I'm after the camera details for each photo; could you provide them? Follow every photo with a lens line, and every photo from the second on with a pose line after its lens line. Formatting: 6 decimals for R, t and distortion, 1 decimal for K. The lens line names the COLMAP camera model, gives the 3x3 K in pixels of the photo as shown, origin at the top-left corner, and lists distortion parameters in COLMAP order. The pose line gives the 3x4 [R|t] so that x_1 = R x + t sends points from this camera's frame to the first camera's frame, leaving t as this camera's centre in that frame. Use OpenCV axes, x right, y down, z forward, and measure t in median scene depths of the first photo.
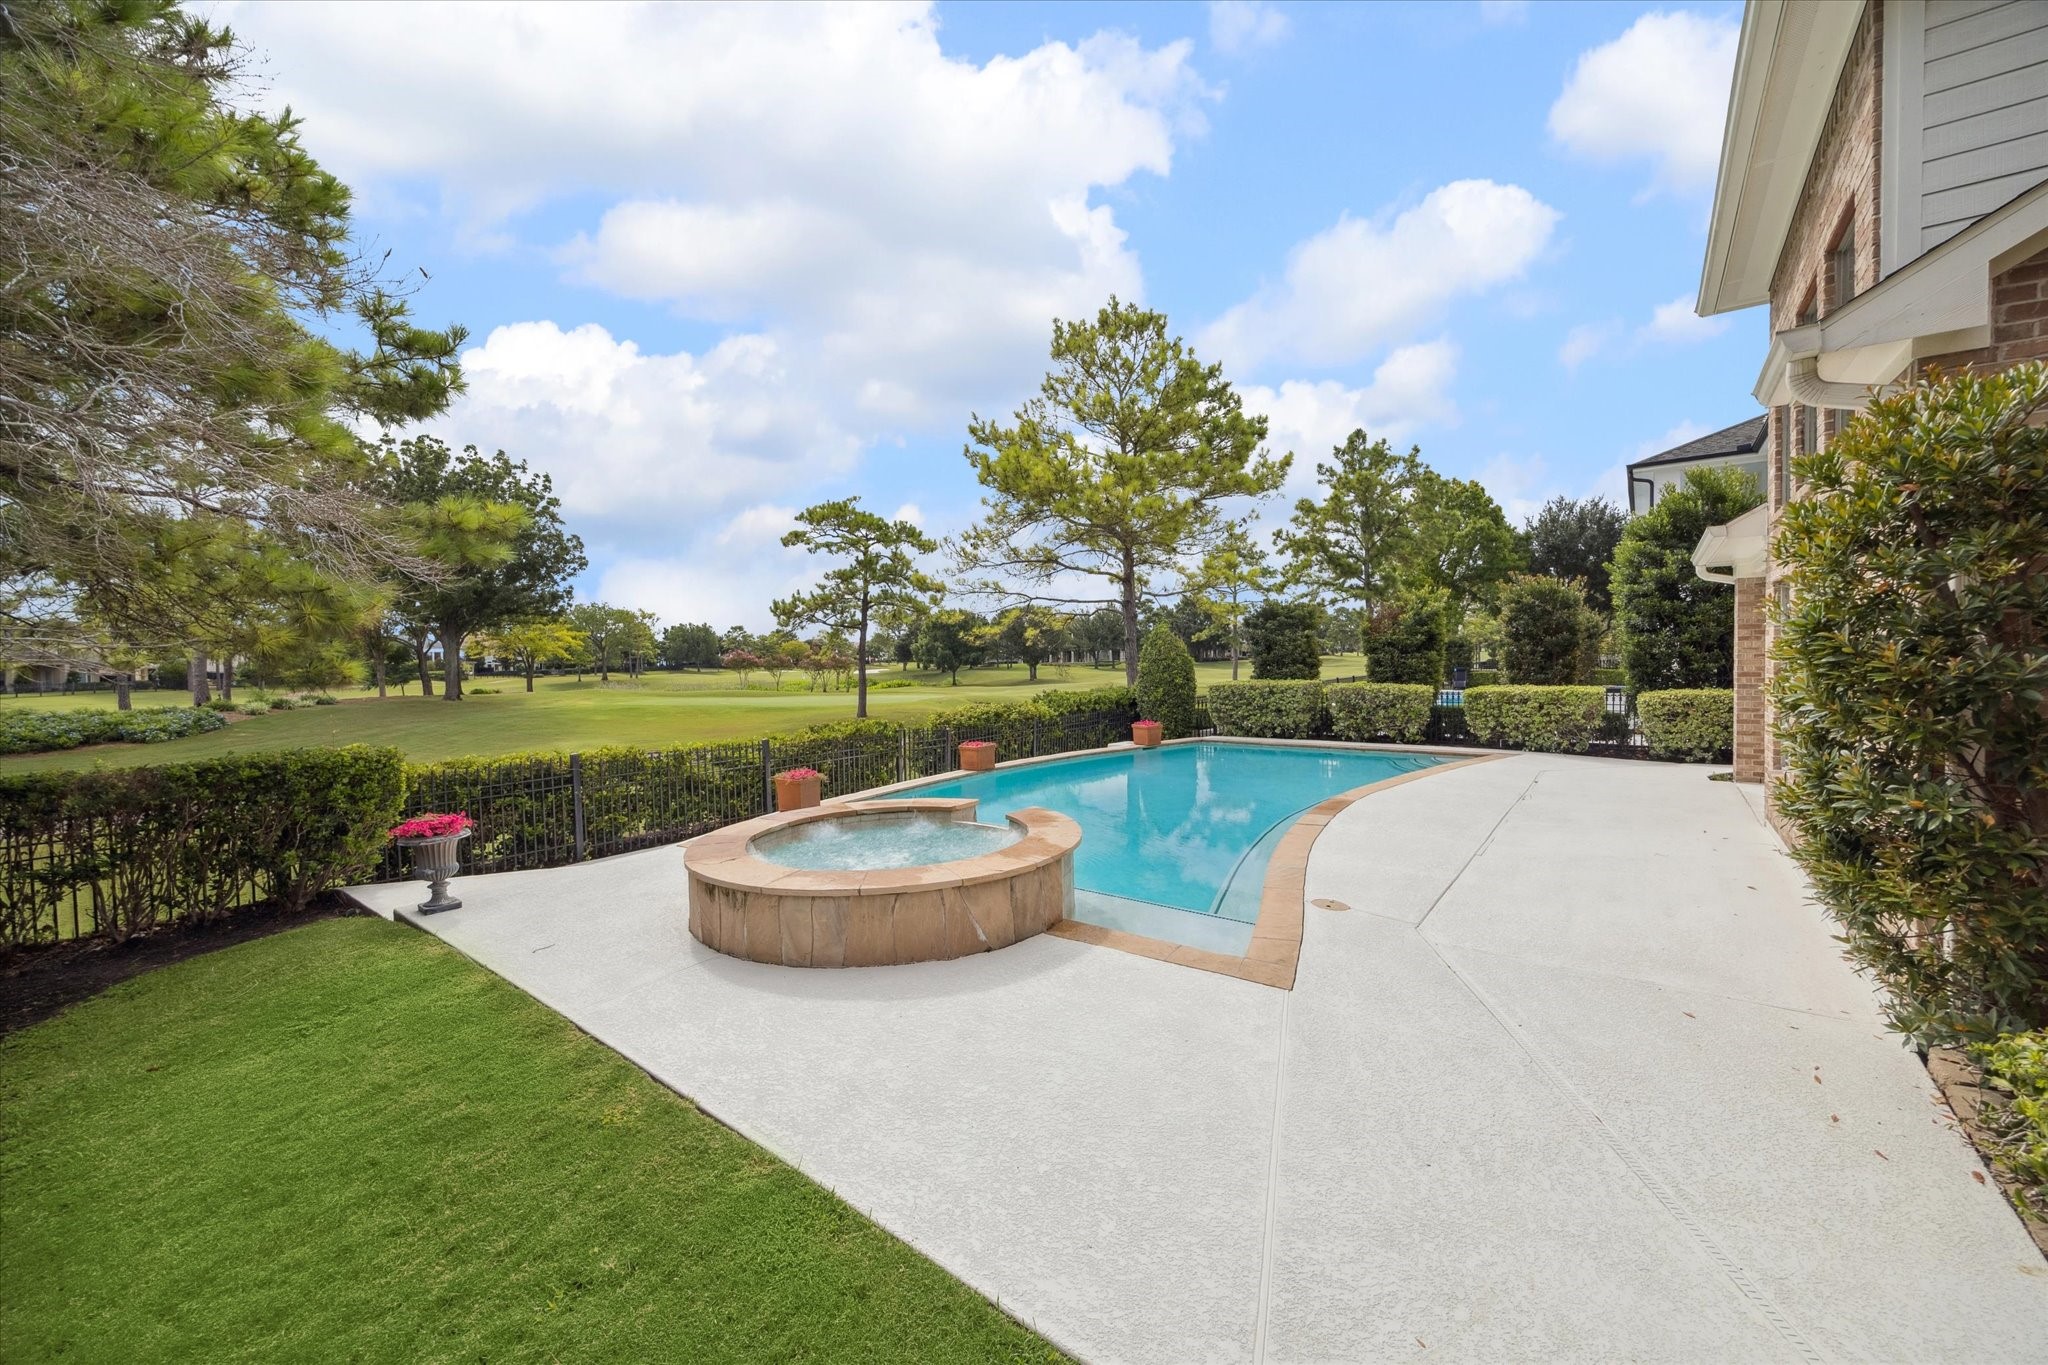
lens RADIAL K [[788.0, 0, 1036.3], [0, 788.0, 689.3], [0, 0, 1]] dist [-0.007259, 0.000247]
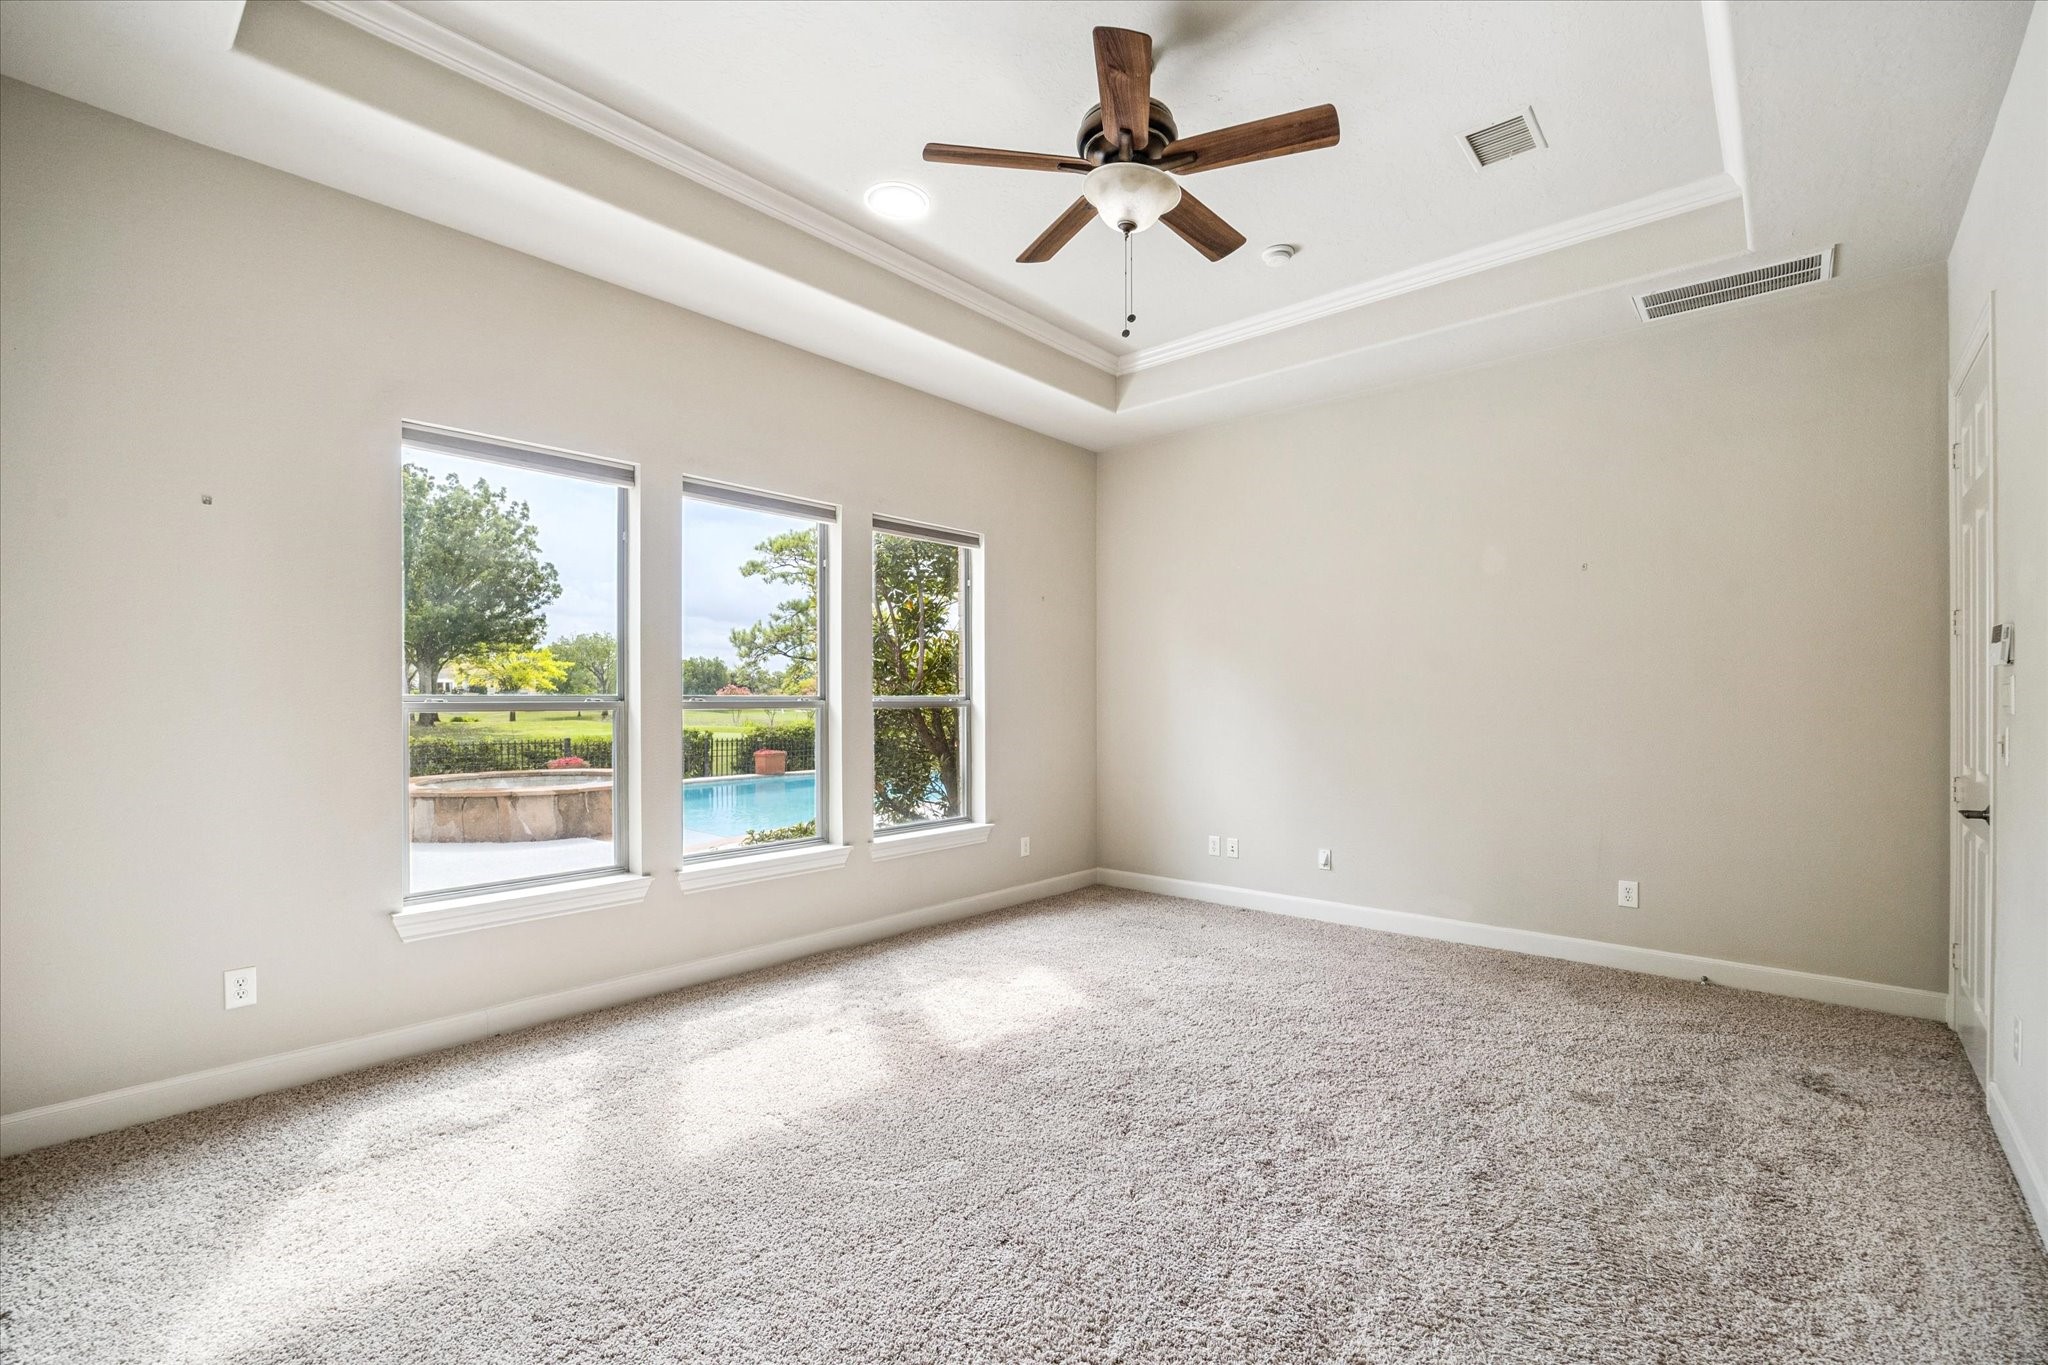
lens RADIAL K [[884.1, 0, 1016.7], [0, 884.1, 699.1], [0, 0, 1]] dist [-0.002441, 0.000006]
pose [[0.996753, 0.019739, -0.078066, 0.095382], [-0.023141, 0.998811, -0.042916, 0.010275], [0.077126, 0.044583, 0.996024, -0.061646]]
